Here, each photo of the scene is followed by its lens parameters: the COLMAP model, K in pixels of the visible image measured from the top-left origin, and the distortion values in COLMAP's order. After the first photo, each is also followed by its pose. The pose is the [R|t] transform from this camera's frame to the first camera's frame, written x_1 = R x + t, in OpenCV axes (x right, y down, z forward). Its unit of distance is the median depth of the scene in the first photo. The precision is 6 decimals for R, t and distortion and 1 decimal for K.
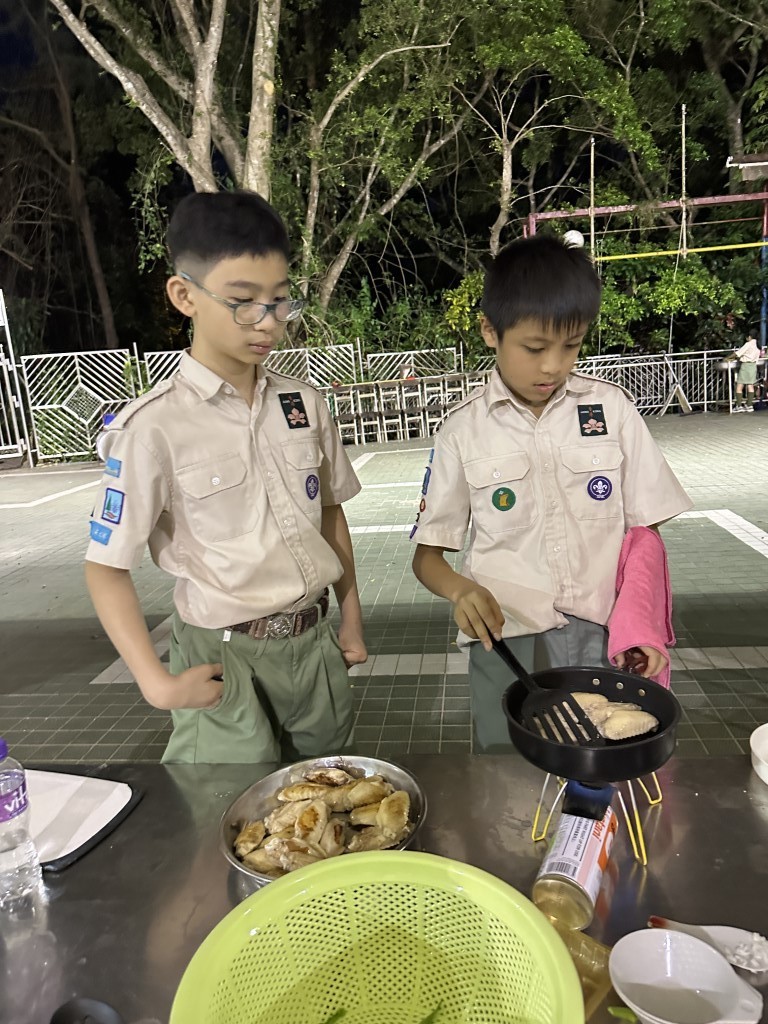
lens RADIAL K [[724.9, 0, 382.7], [0, 724.9, 509.4], [0, 0, 1]] dist [0.000790, -0.016537]
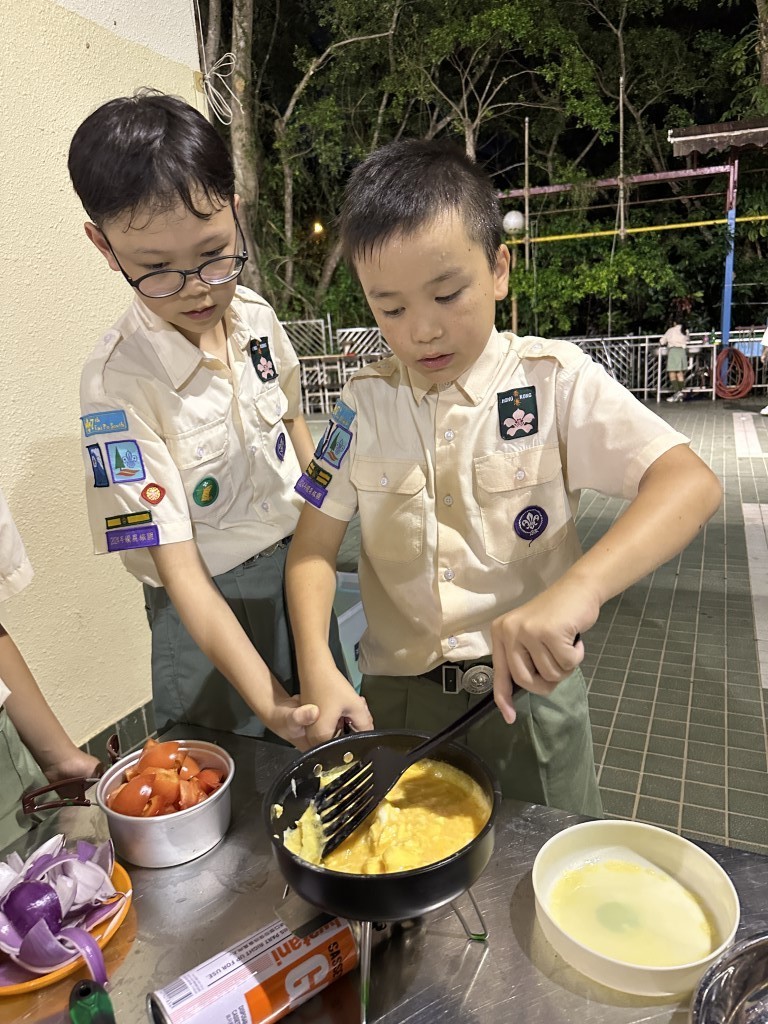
lens RADIAL K [[724.9, 0, 389.9], [0, 724.9, 512.0], [0, 0, 1]] dist [0.000790, -0.016537]
pose [[0.959180, 0.092811, -0.267133, 0.403784], [-0.077707, 0.994750, 0.066592, -0.024102], [0.271911, -0.043115, 0.961356, -0.028644]]
